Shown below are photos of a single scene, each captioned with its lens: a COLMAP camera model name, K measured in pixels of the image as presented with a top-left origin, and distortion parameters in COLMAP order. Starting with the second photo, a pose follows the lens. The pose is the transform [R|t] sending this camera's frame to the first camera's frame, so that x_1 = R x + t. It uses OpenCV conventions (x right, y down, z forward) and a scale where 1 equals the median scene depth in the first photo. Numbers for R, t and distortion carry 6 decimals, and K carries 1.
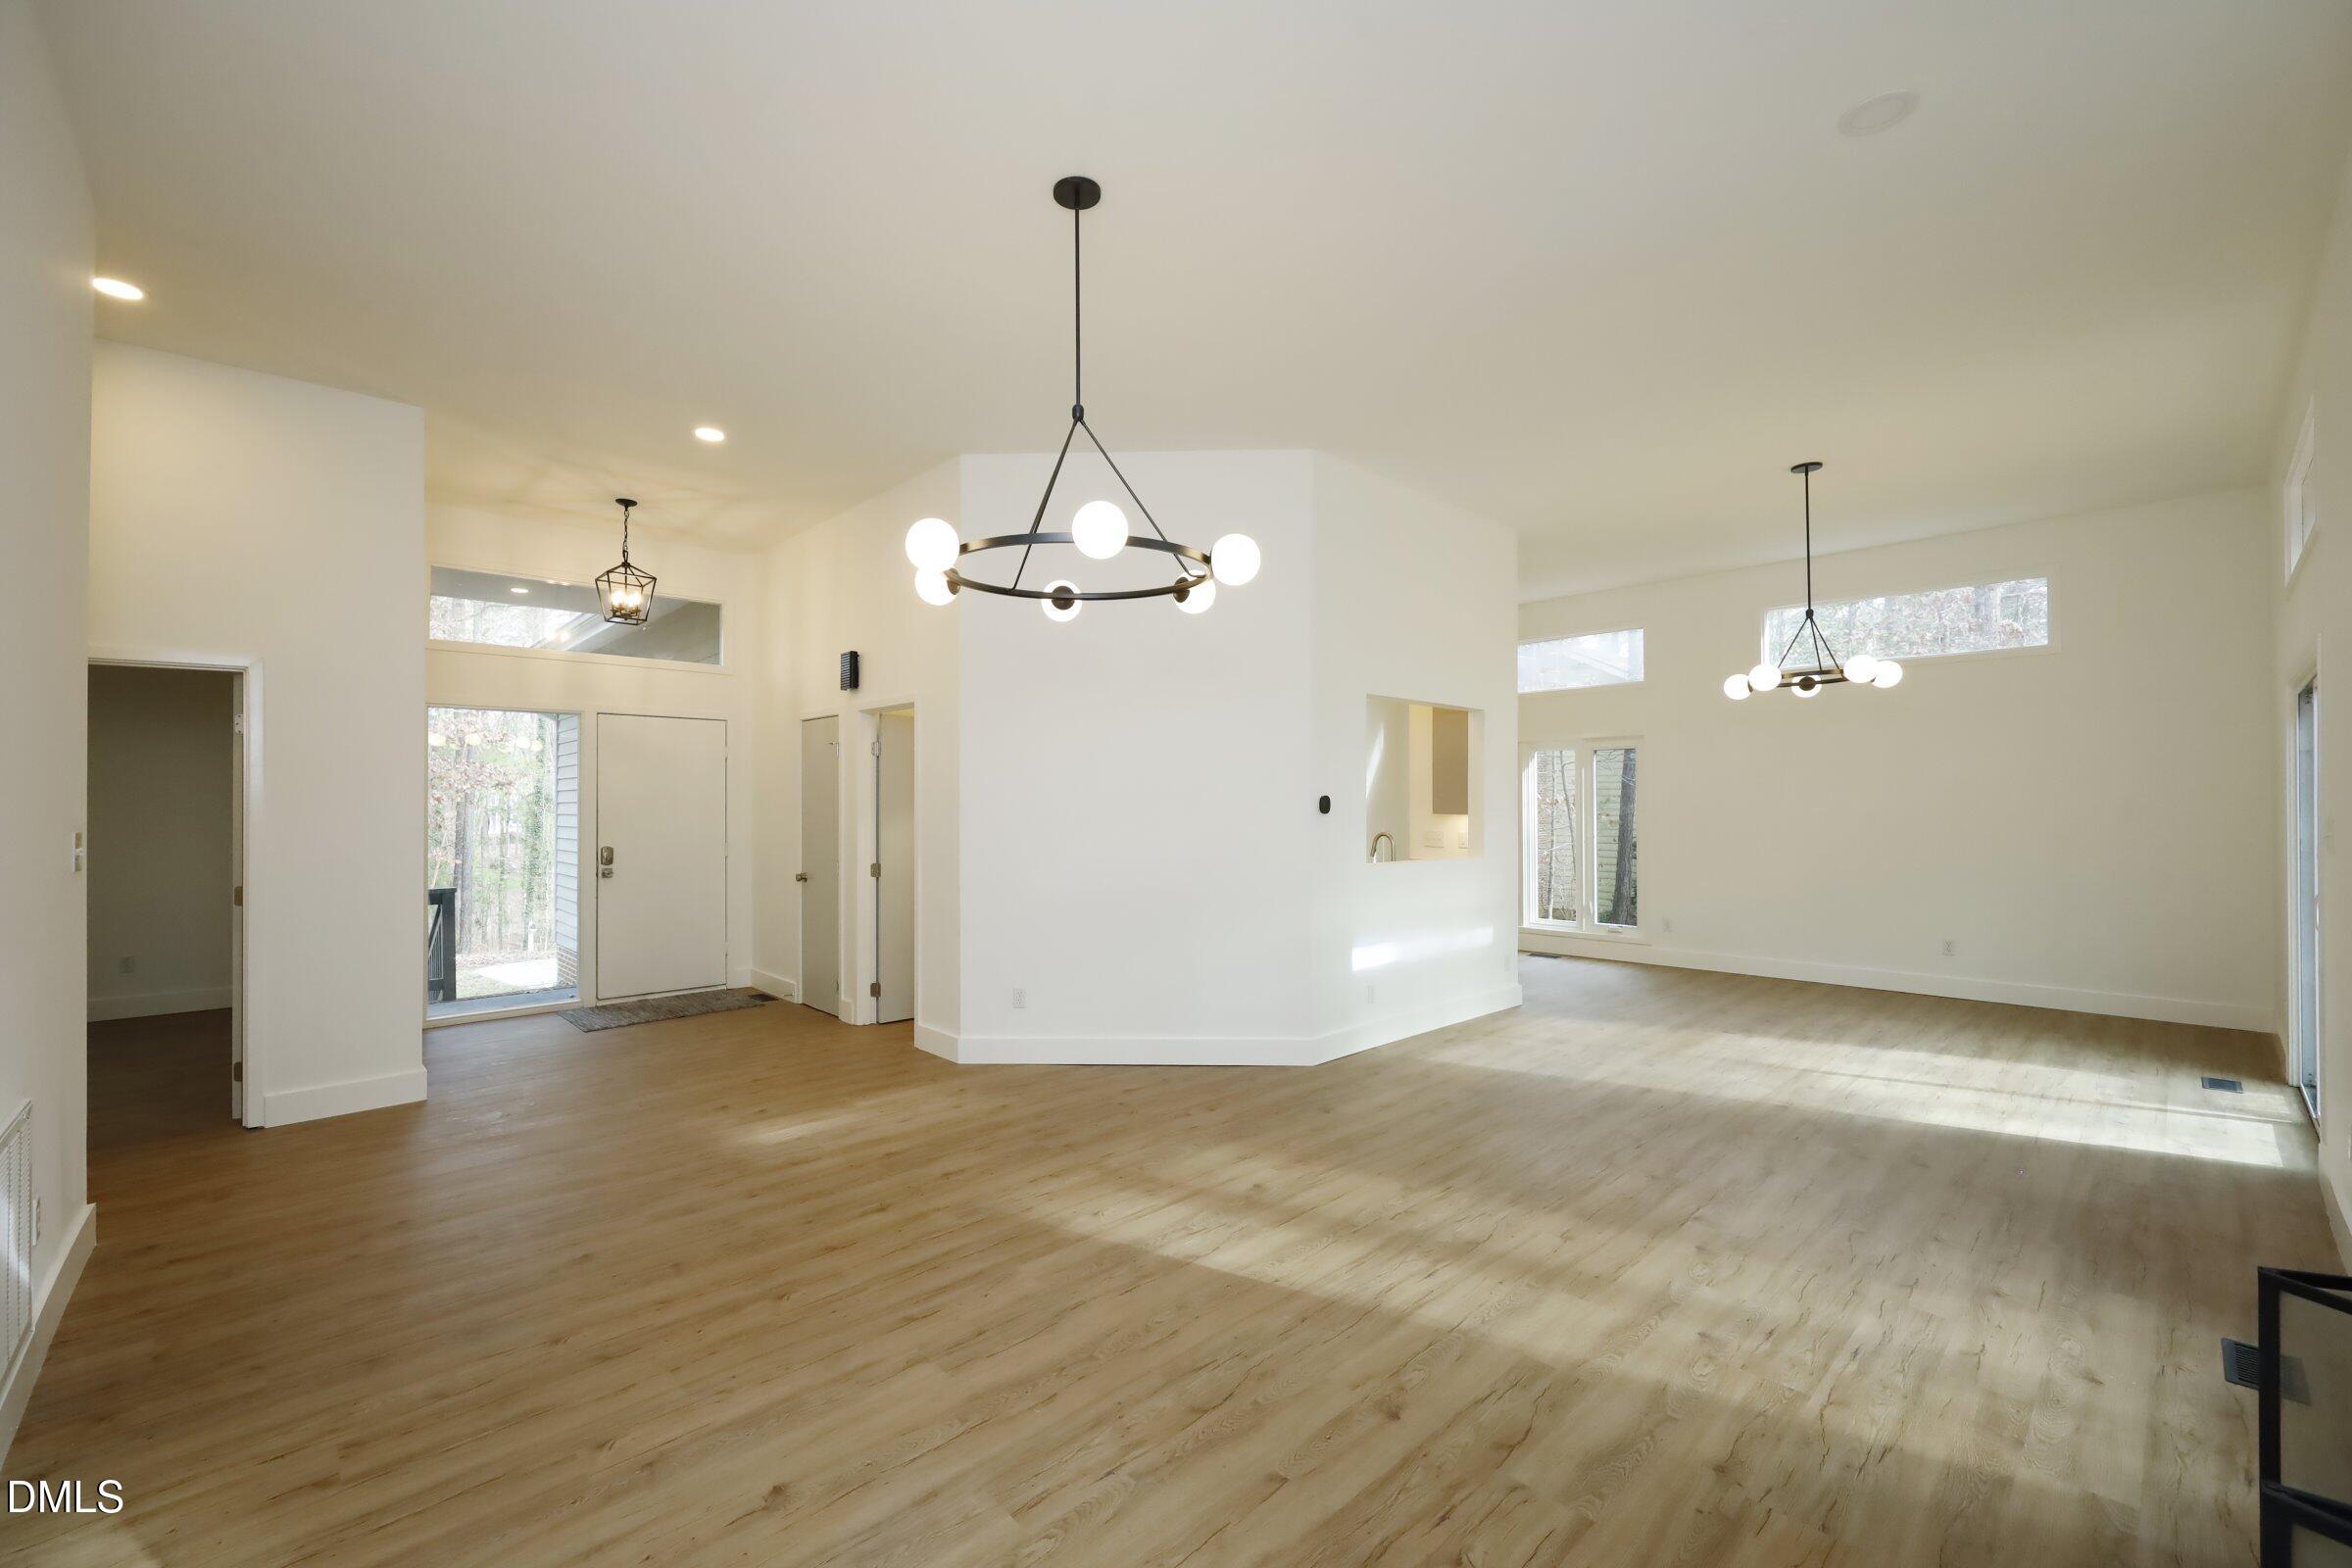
lens RADIAL K [[945.7, 0, 1176.0], [0, 945.7, 784.0], [0, 0, 1]] dist [-0.000326, -0.000012]
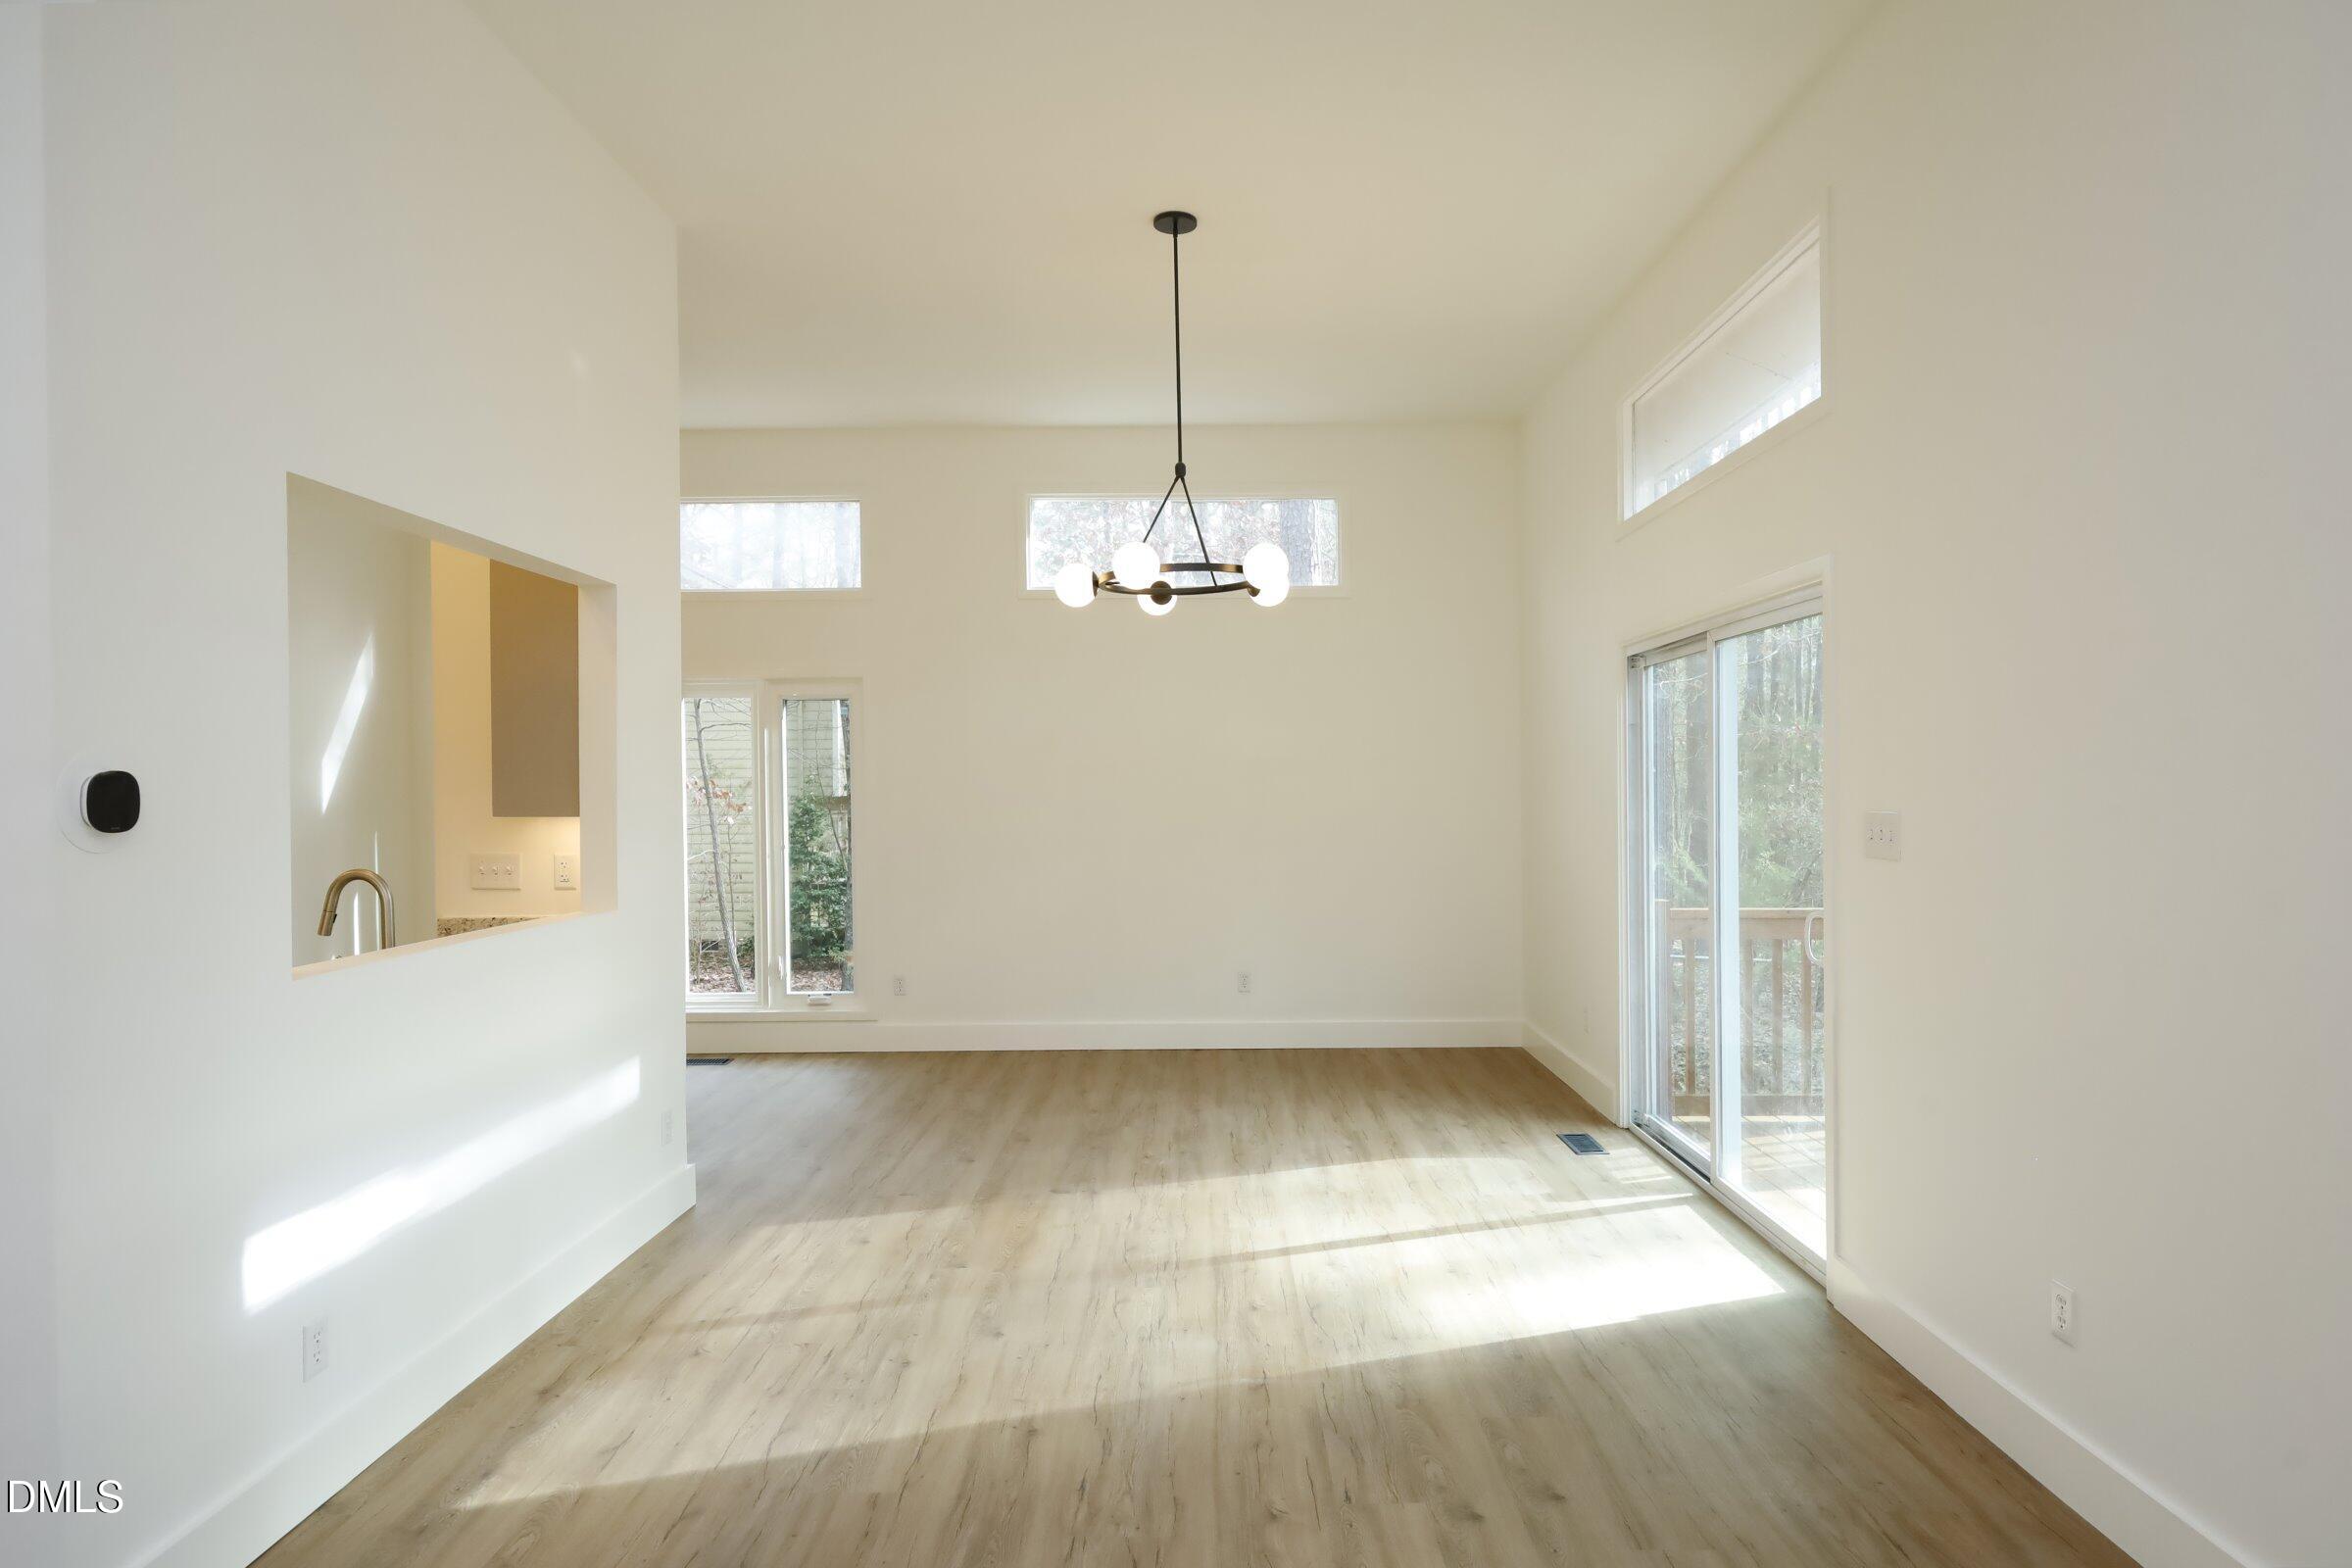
lens RADIAL K [[1345.3, 0, 1176.0], [0, 1345.3, 784.0], [0, 0, 1]] dist [0.002912, 0.000312]
pose [[0.734953, -0.004146, 0.678106, 0.150342], [-0.007711, 0.999866, 0.014470, 0.010226], [-0.678074, -0.015864, 0.734822, 0.614259]]
